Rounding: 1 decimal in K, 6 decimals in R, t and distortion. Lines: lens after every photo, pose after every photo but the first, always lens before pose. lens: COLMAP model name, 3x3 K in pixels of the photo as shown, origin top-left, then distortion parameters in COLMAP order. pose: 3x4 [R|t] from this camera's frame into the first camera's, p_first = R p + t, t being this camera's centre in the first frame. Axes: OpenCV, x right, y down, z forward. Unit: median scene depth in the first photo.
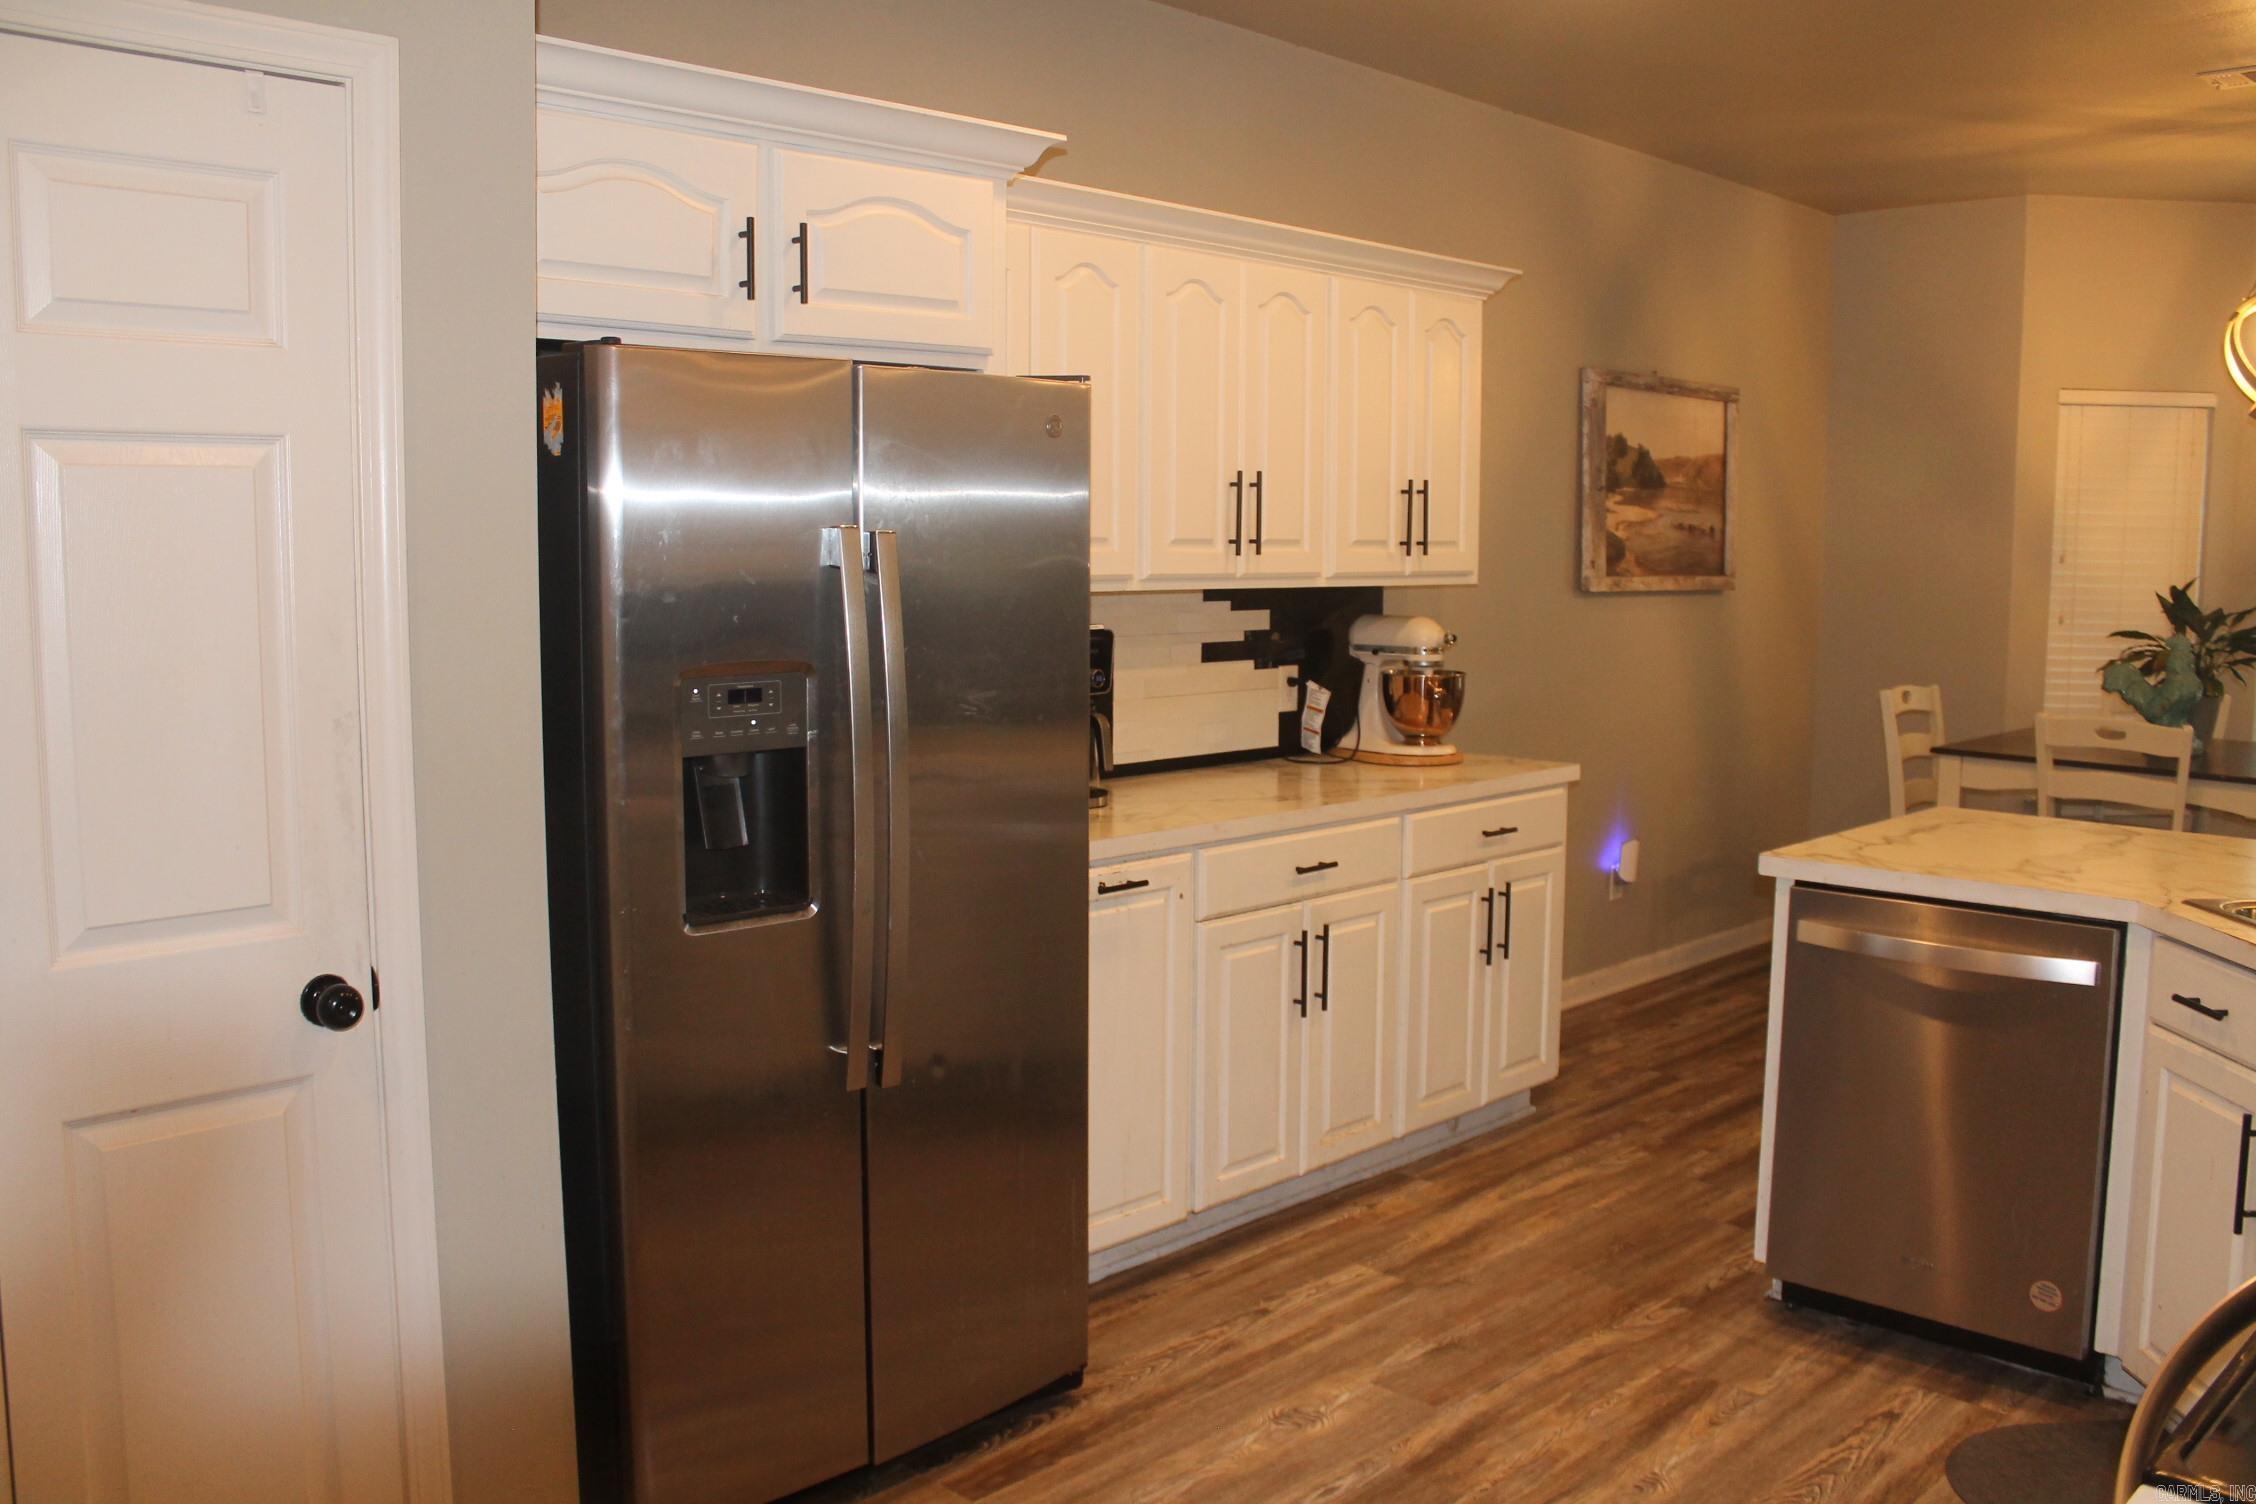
lens RADIAL K [[1904.8, 0, 1128.0], [0, 1904.8, 752.0], [0, 0, 1]] dist [-0.170117, 0.152048]
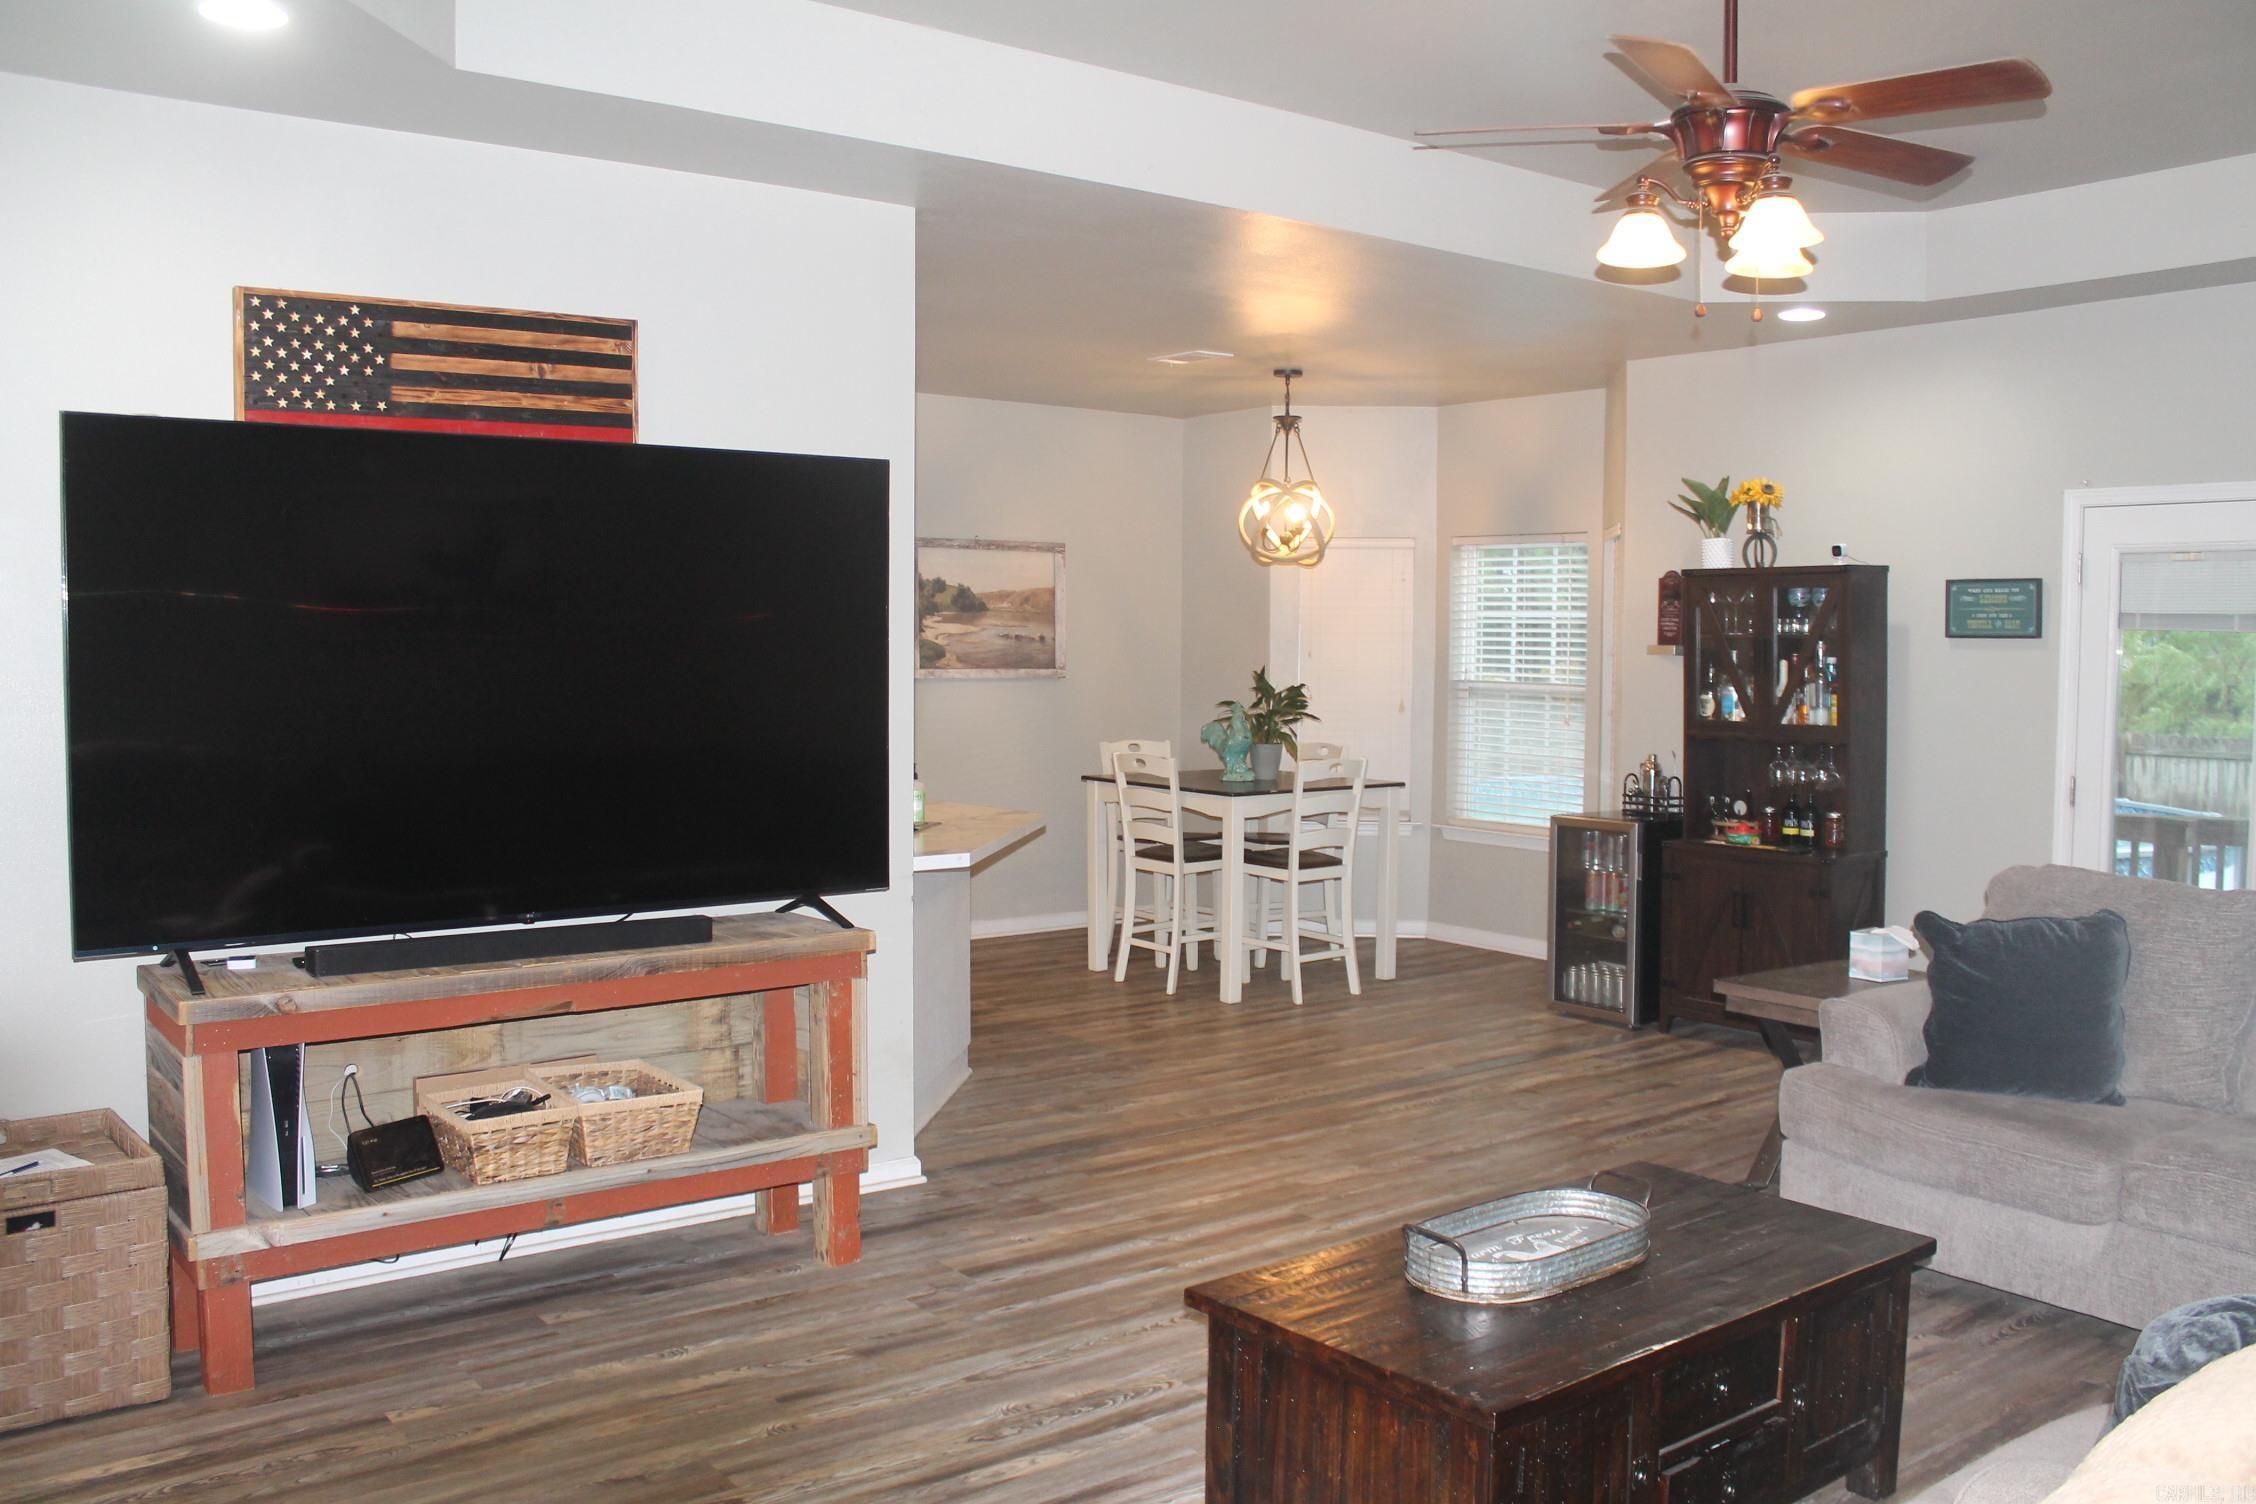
lens RADIAL K [[1904.8, 0, 1128.0], [0, 1904.8, 752.0], [0, 0, 1]] dist [-0.170117, 0.152048]
pose [[0.990664, 0.006243, -0.136182, 0.833987], [-0.014153, 0.998263, -0.057197, 0.083680], [0.135588, 0.058590, 0.989031, -0.703082]]
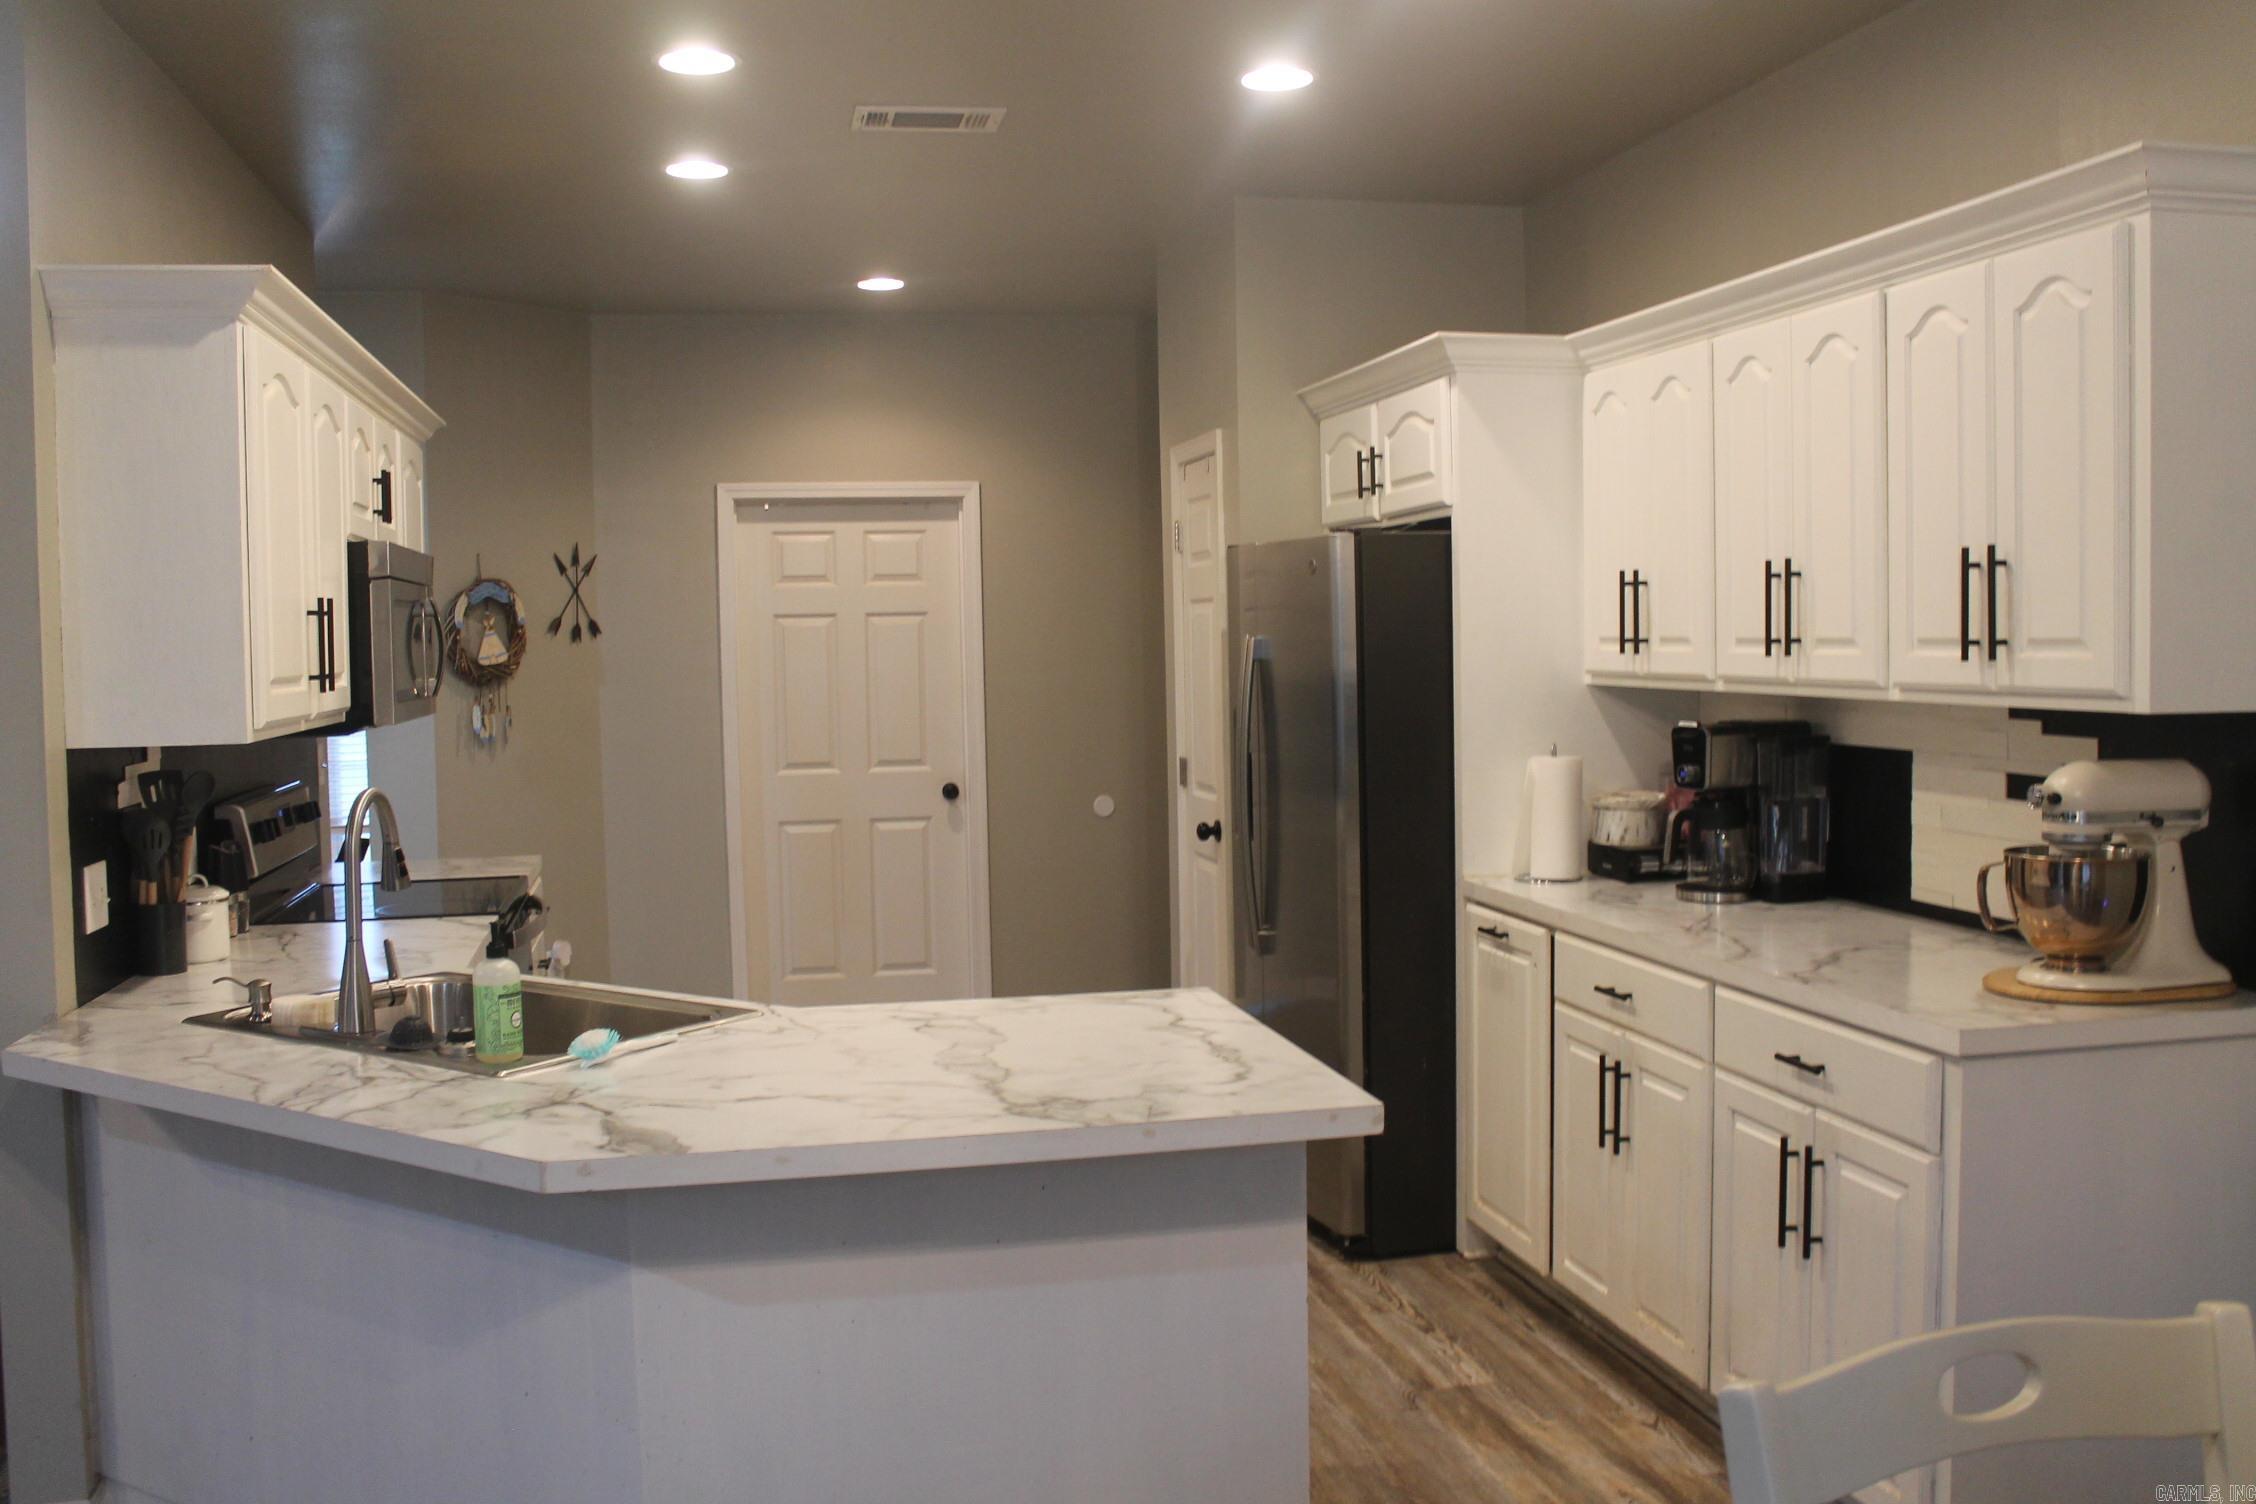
lens RADIAL K [[1987.9, 0, 1128.0], [0, 1987.9, 752.0], [0, 0, 1]] dist [-0.197227, 0.167035]
pose [[-0.543442, 0.051563, -0.837862, 0.900082], [-0.086280, 0.989395, 0.116851, -0.128570], [0.835001, 0.135793, -0.533229, 1.144512]]
